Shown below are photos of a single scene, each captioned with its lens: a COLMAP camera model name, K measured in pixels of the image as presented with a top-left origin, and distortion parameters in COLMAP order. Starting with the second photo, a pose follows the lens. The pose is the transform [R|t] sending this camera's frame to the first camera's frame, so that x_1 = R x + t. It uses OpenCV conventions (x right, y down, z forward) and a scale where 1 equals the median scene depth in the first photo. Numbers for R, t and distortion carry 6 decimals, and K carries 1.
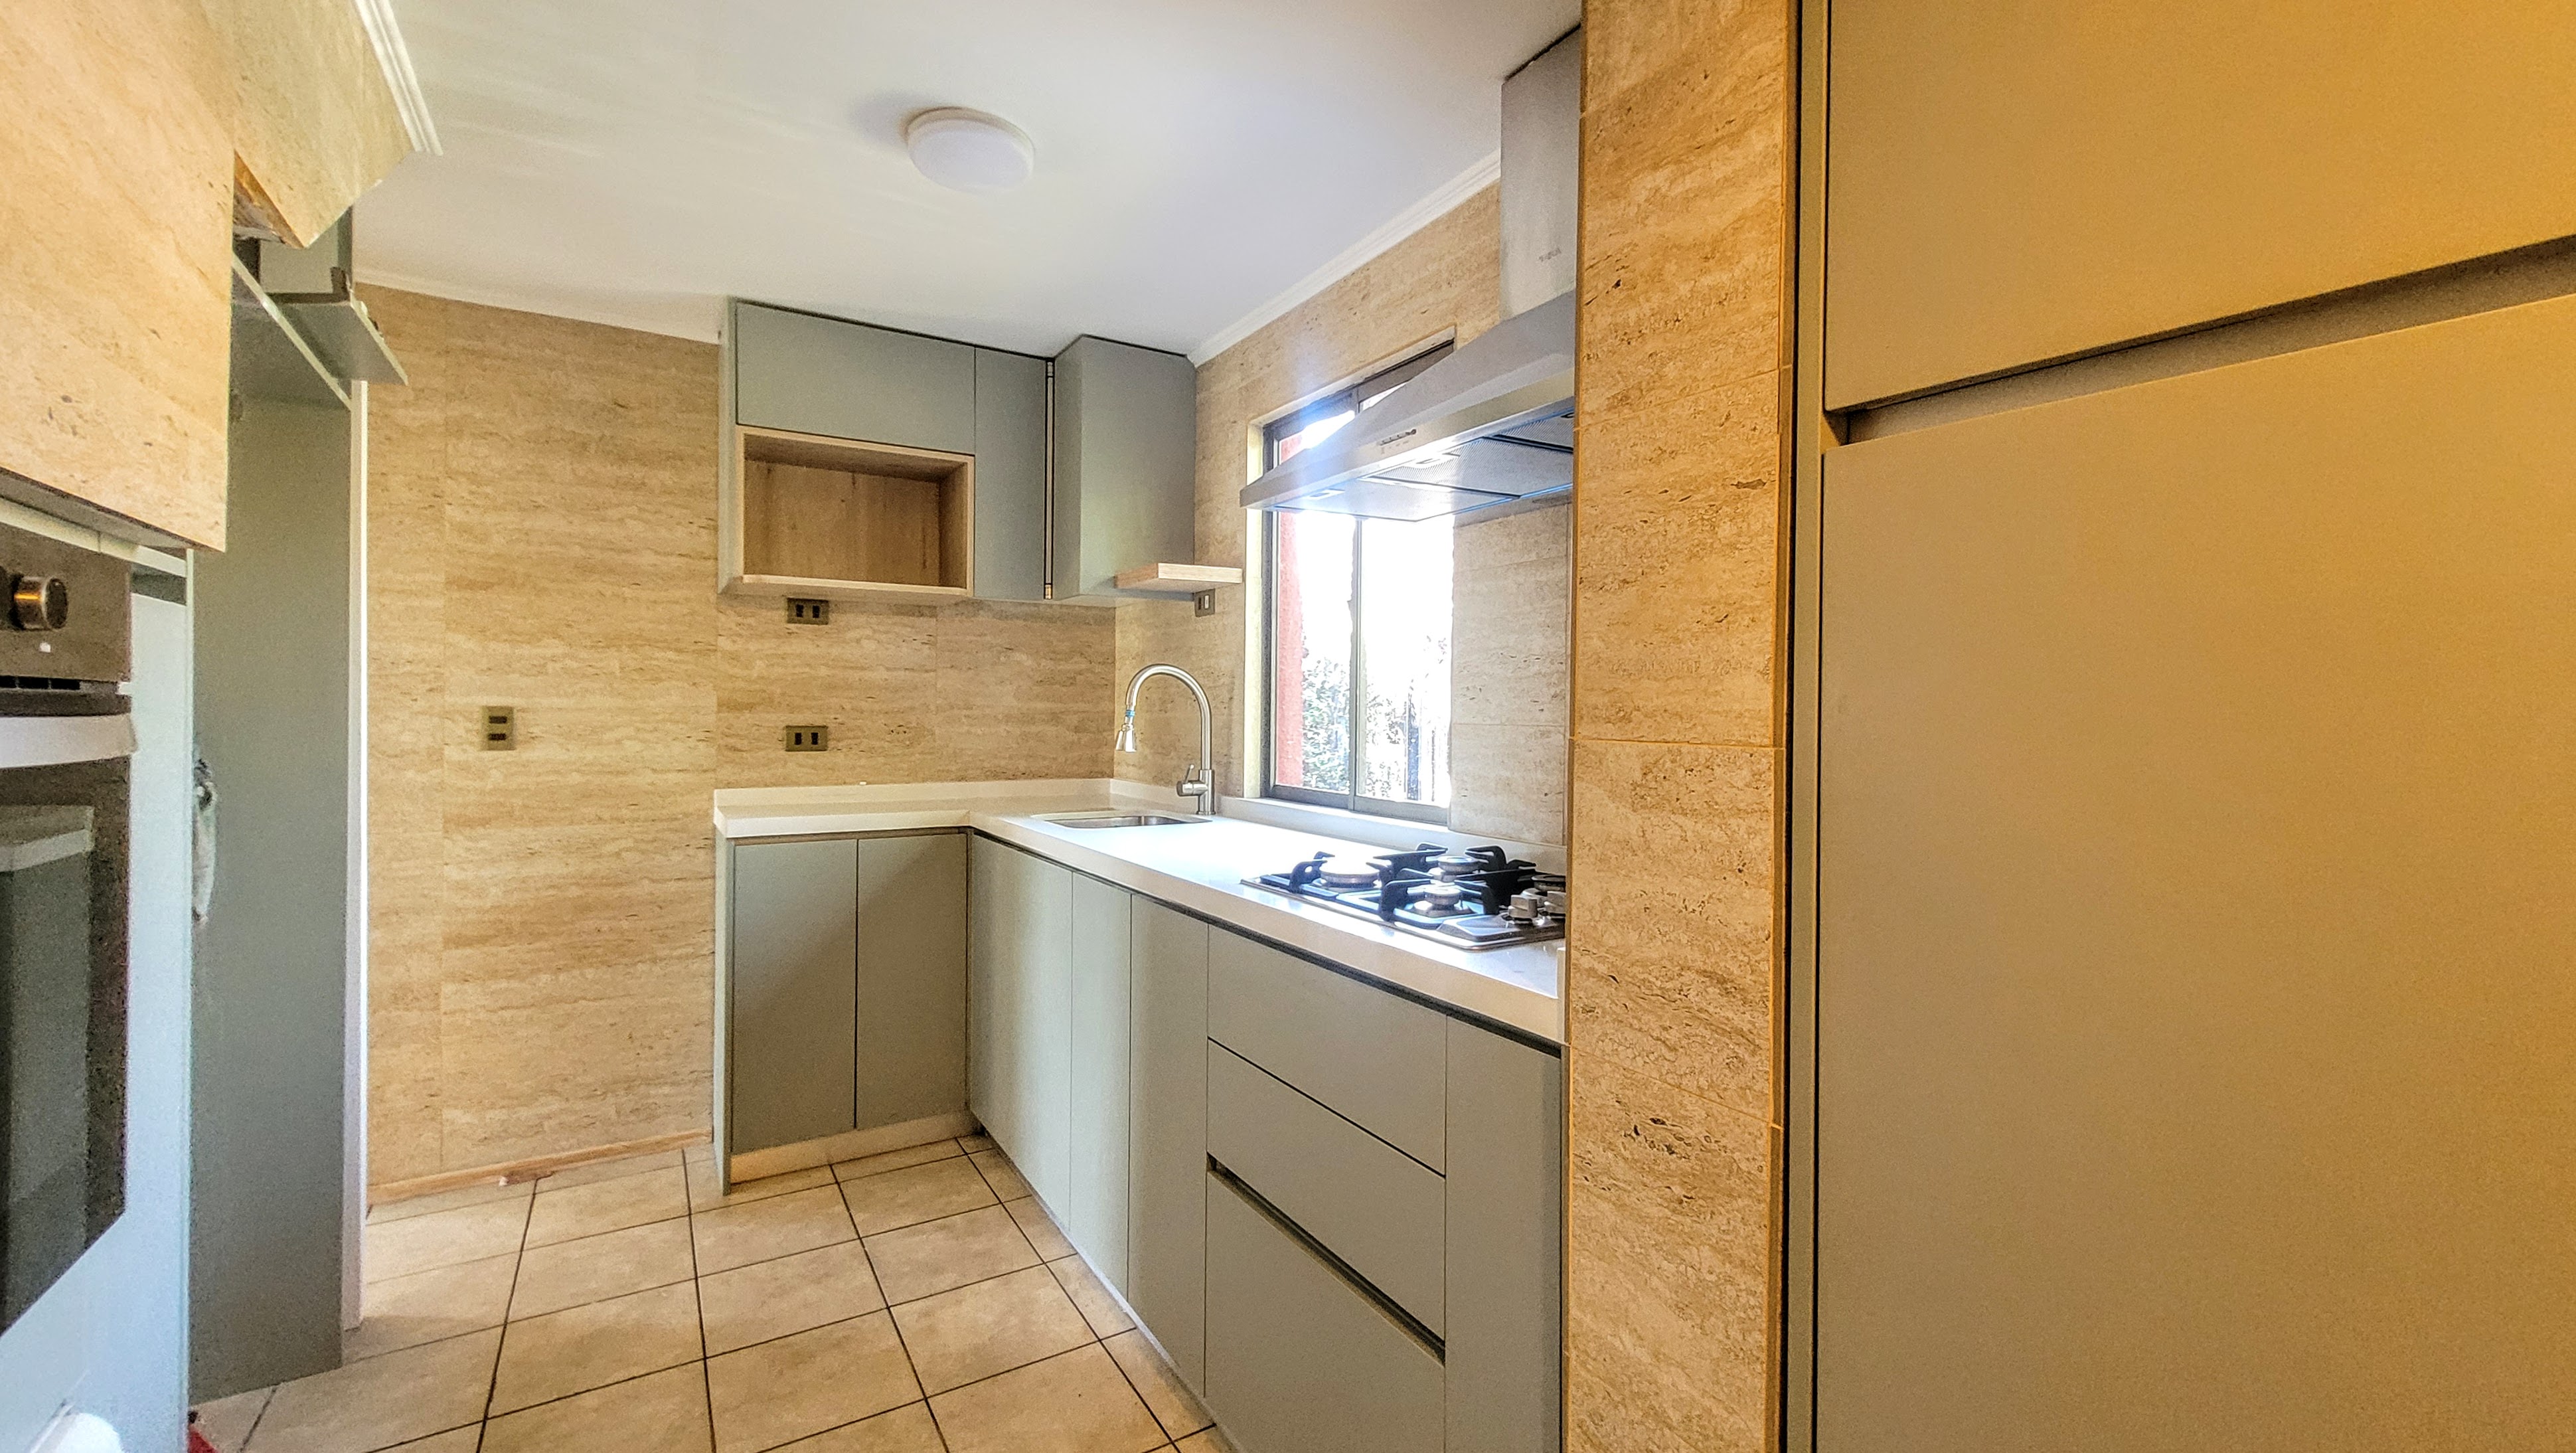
lens RADIAL K [[1025.4, 0, 1288.0], [0, 1025.4, 726.5], [0, 0, 1]] dist [0.003680, 0.000306]
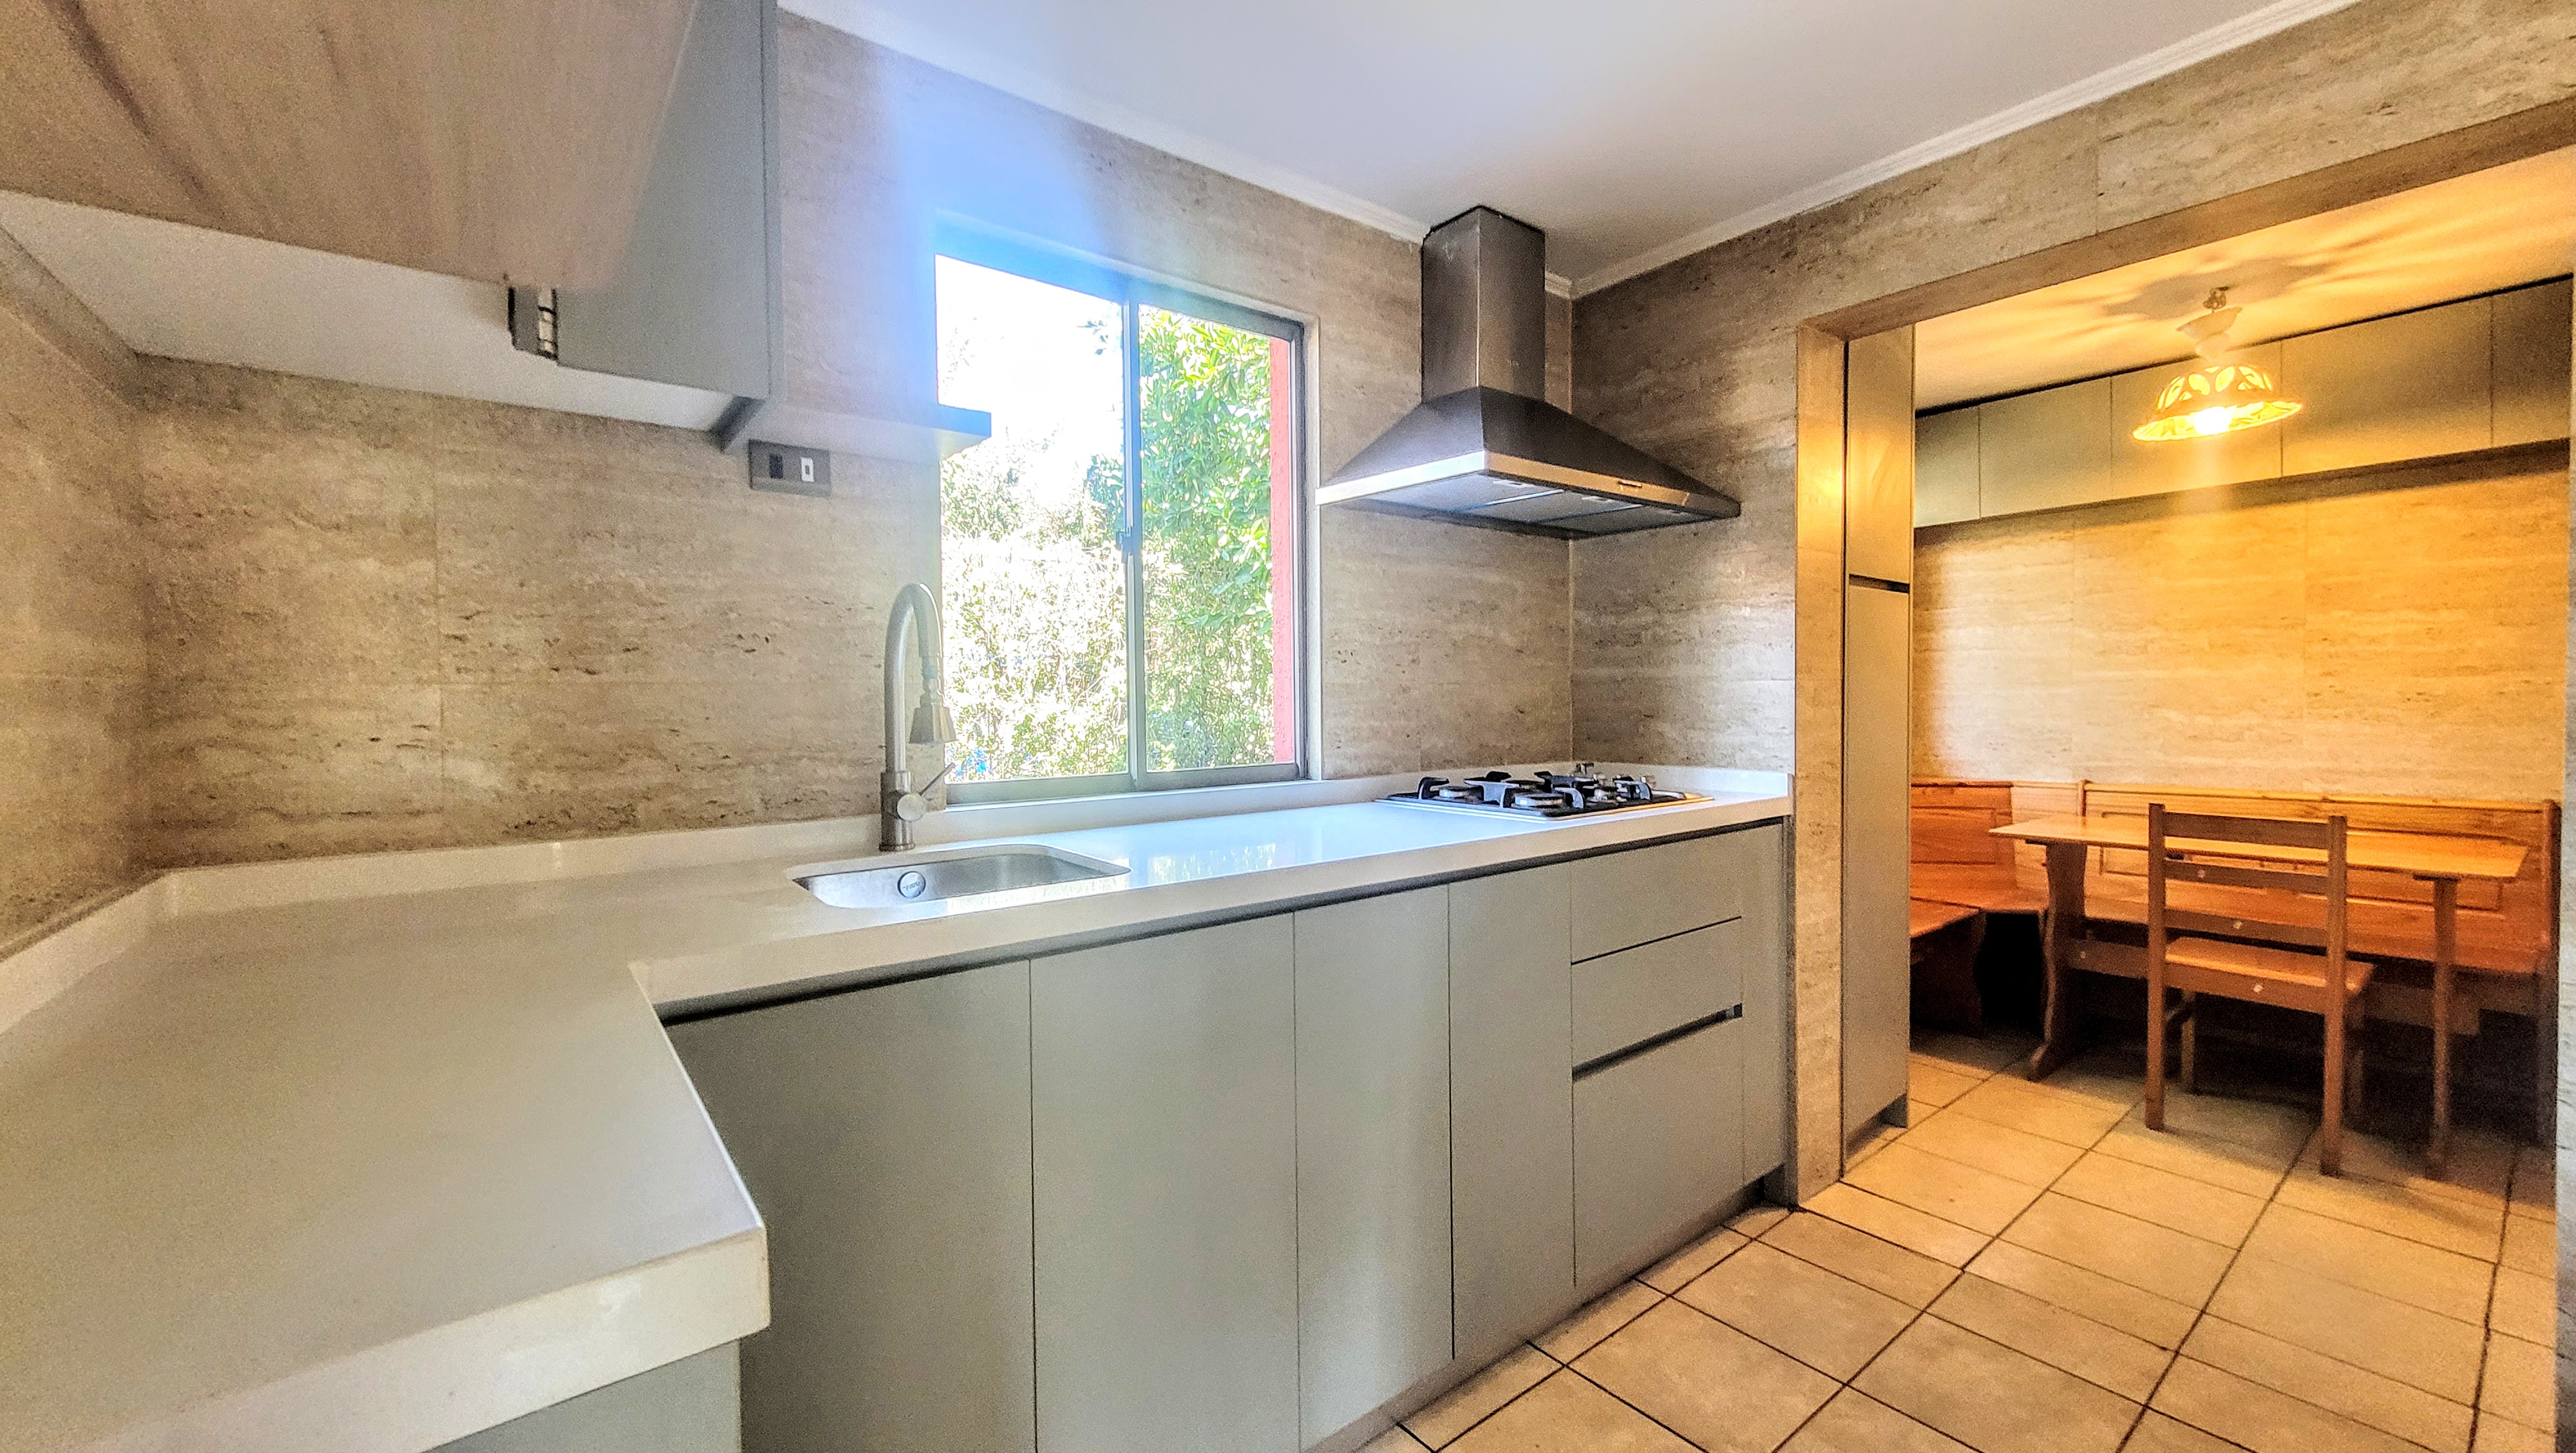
lens RADIAL K [[996.1, 0, 1295.0], [0, 996.1, 720.4], [0, 0, 1]] dist [0.002444, 0.000265]
pose [[-0.097268, -0.033519, 0.994694, -0.953517], [0.021602, 0.999126, 0.035781, -0.002056], [-0.995024, 0.024968, -0.096459, 1.203596]]
